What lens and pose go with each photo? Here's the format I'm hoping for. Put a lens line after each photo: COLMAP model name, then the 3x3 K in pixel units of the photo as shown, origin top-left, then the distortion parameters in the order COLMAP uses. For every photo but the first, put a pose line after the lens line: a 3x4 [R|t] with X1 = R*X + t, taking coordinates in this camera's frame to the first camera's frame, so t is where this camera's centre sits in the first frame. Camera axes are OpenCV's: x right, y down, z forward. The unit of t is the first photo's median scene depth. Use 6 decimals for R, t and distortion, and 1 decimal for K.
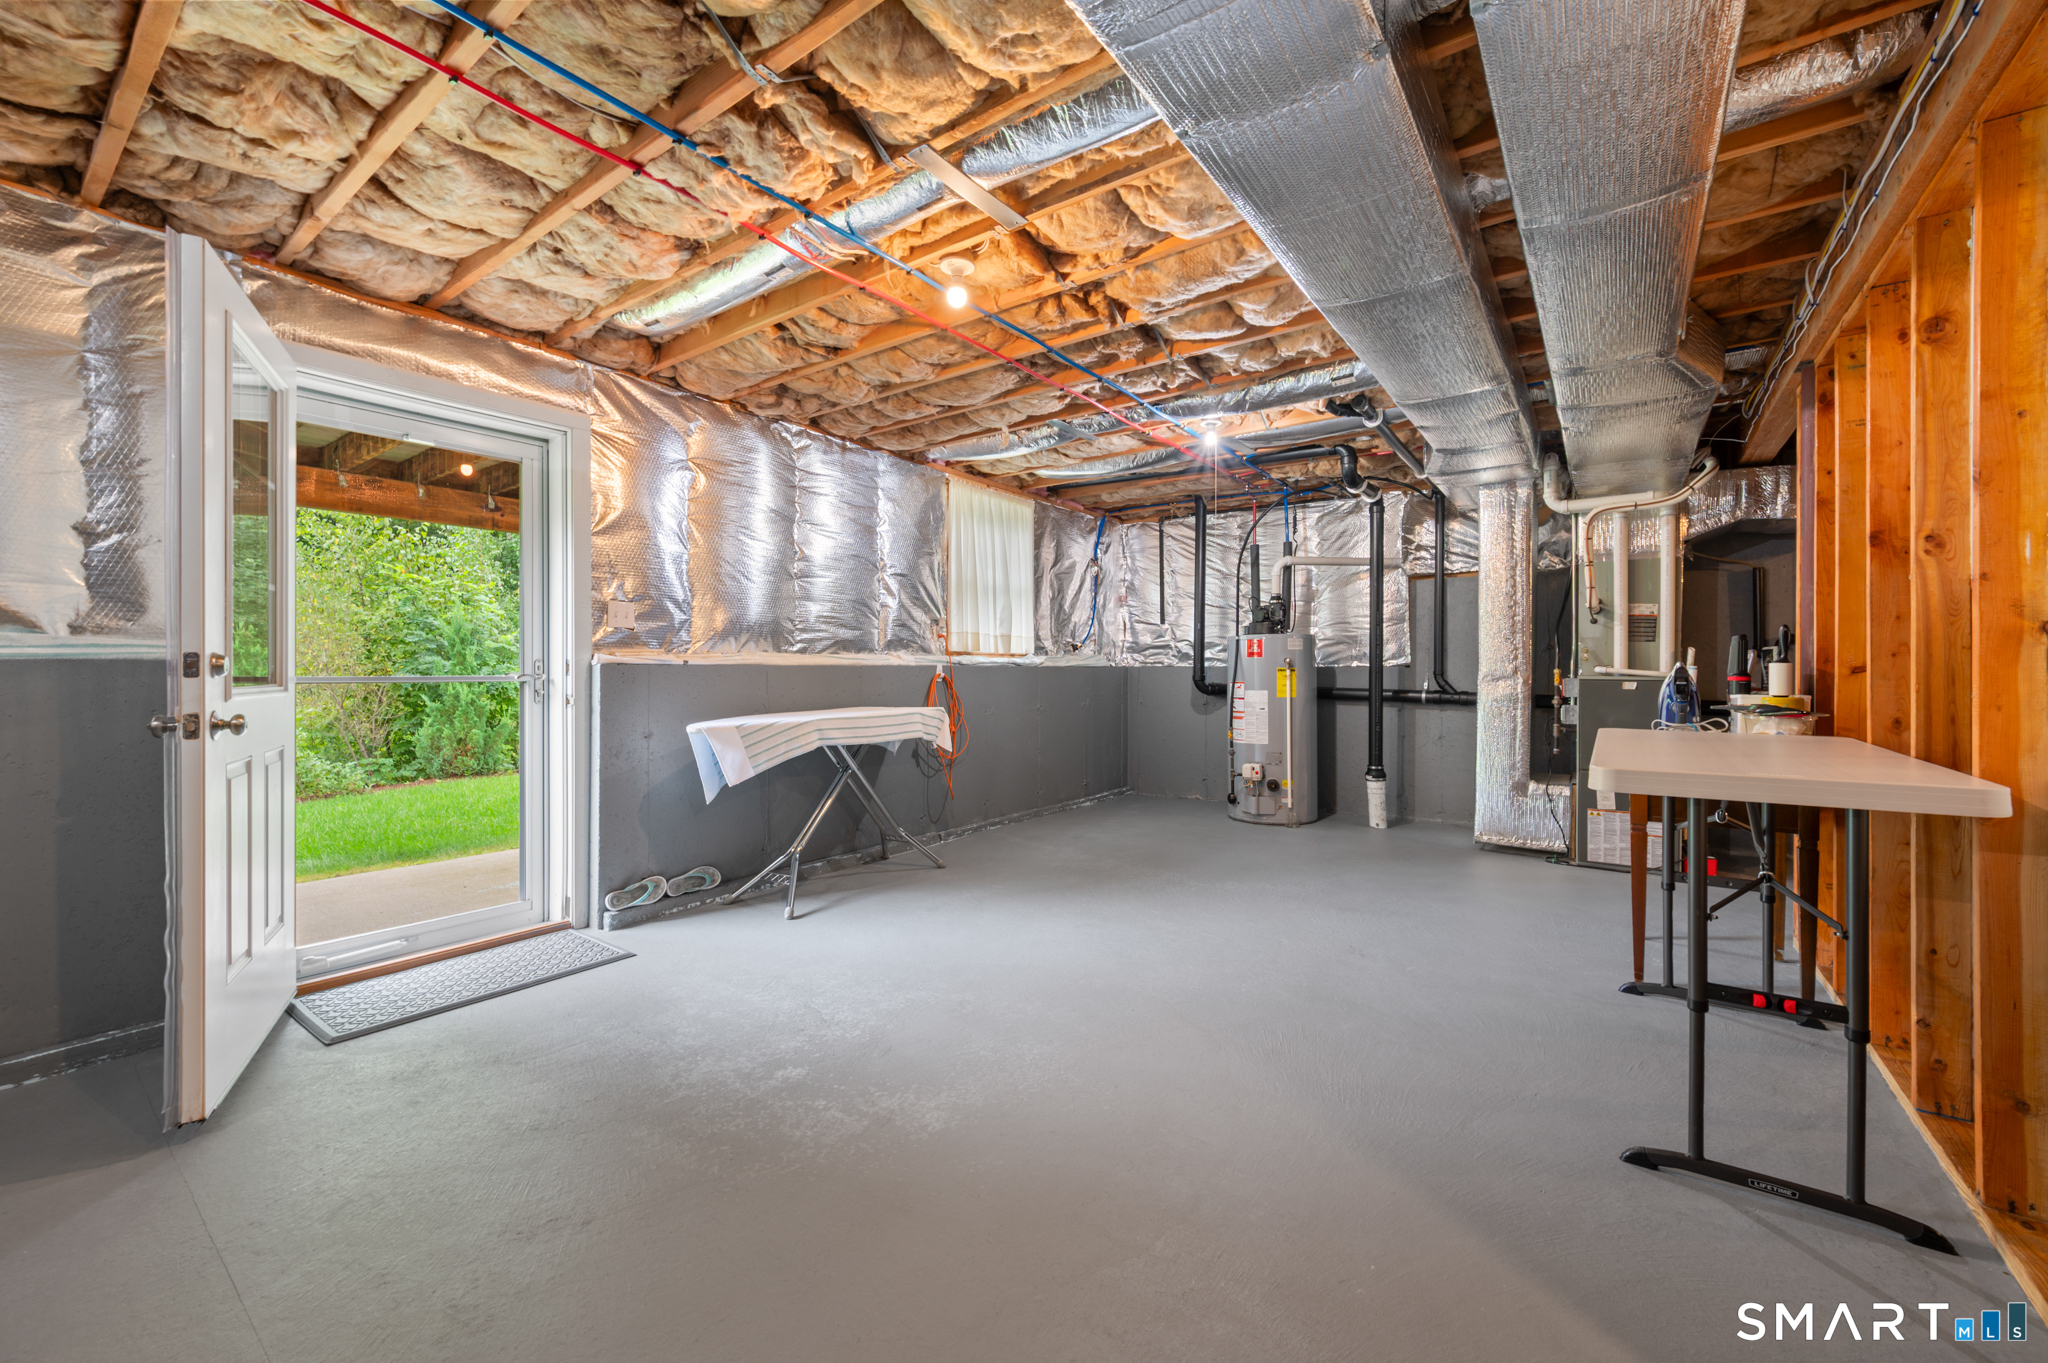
lens RADIAL K [[816.1, 0, 1013.6], [0, 816.1, 676.6], [0, 0, 1]] dist [-0.003812, -0.000491]
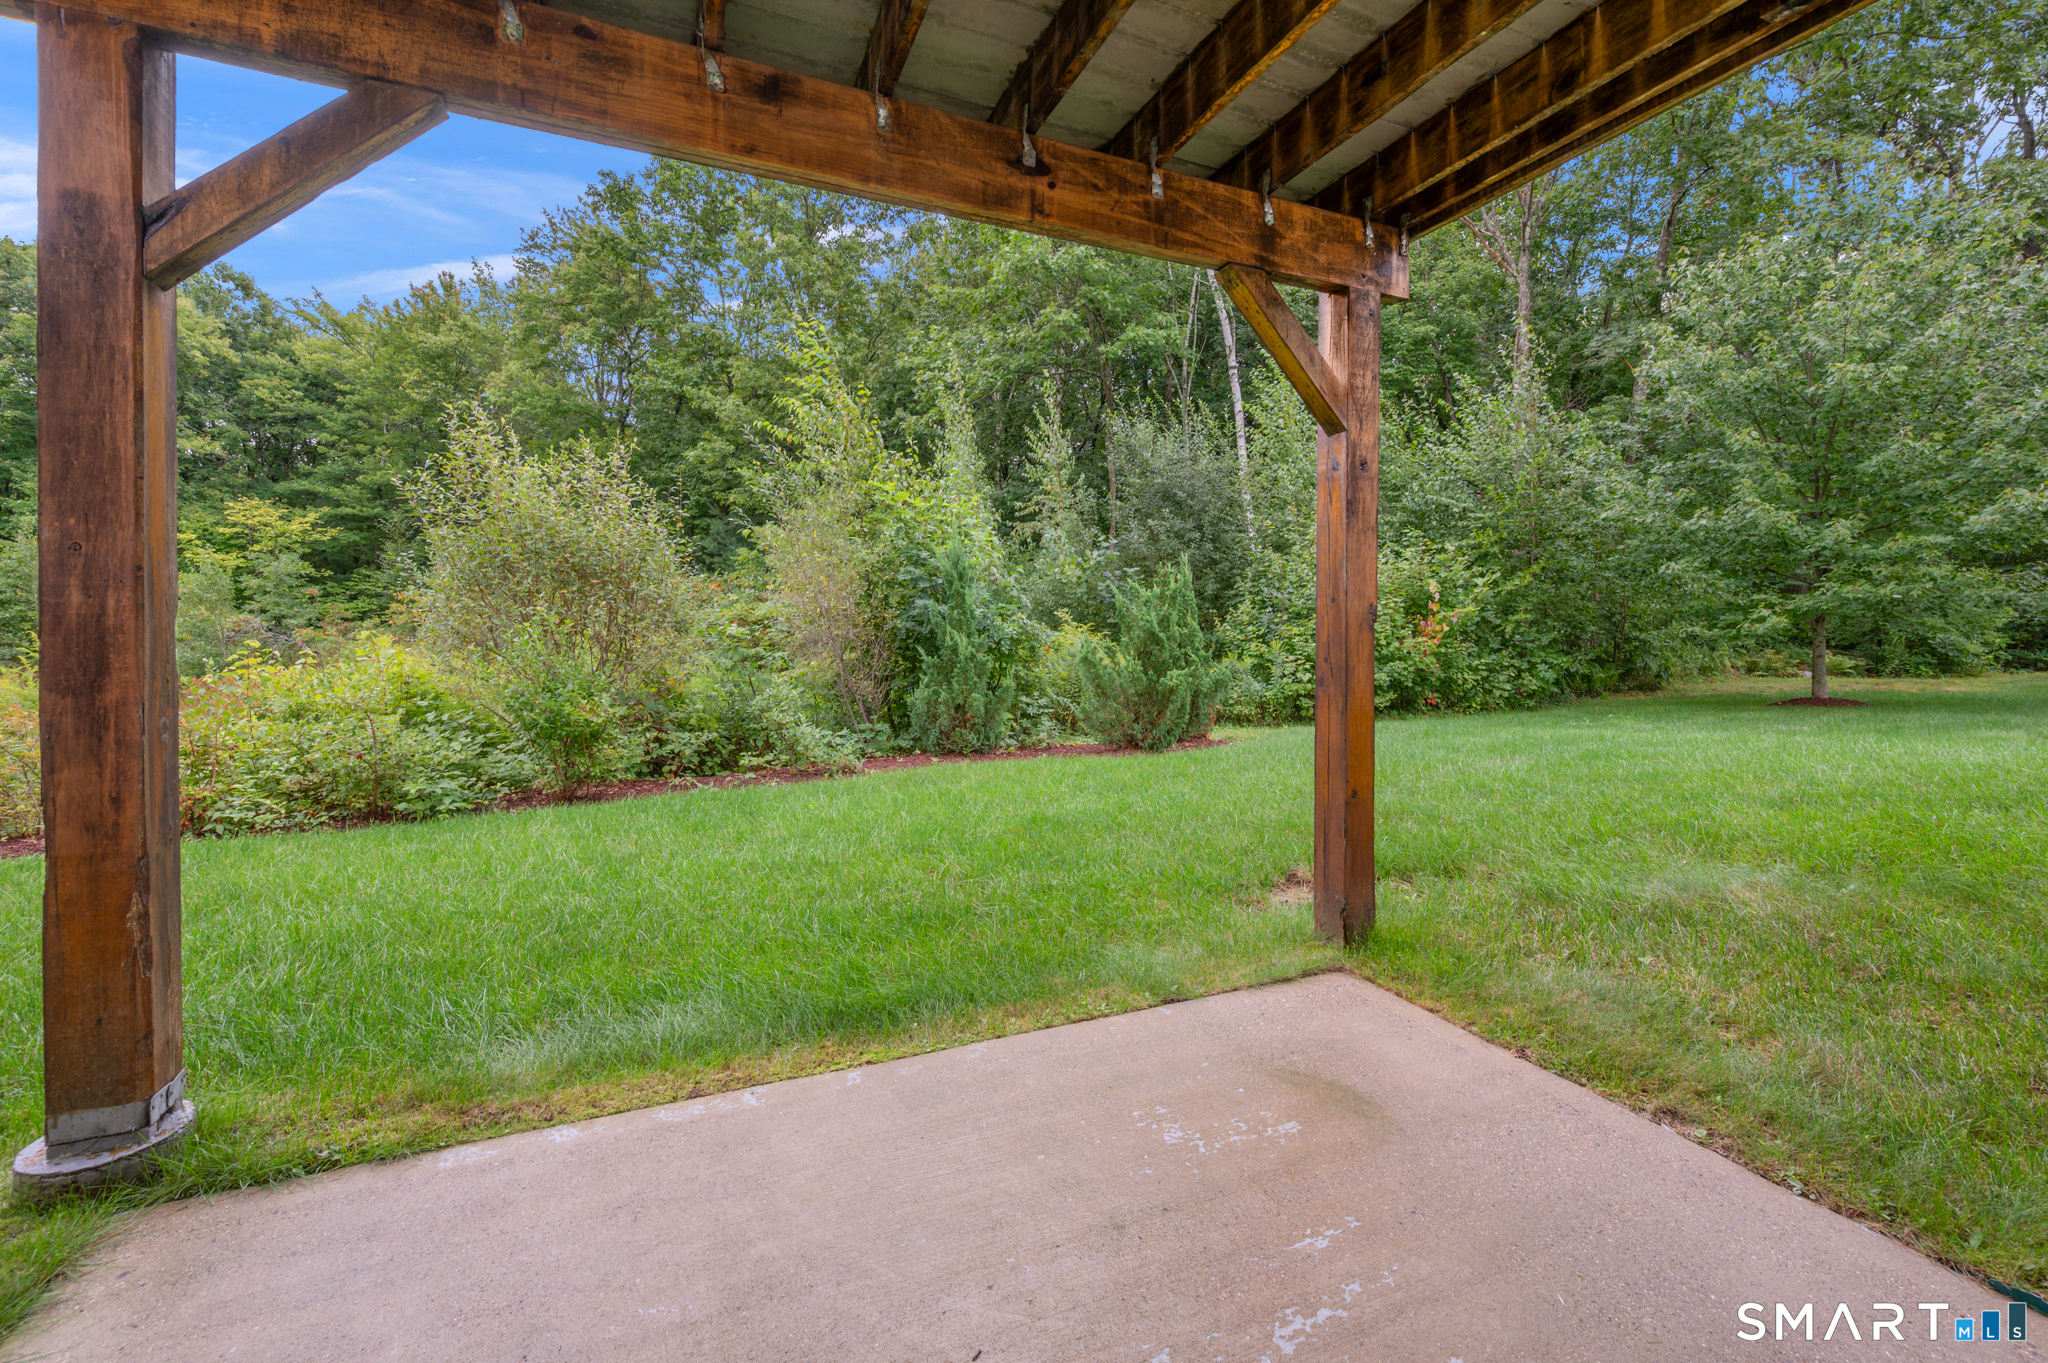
lens RADIAL K [[816.1, 0, 1004.8], [0, 816.1, 631.2], [0, 0, 1]] dist [-0.003812, -0.000491]
pose [[0.859368, -0.005304, -0.511329, -0.251113], [0.001239, 0.999965, -0.008291, 0.014107], [0.511355, 0.006491, 0.859345, 0.365371]]
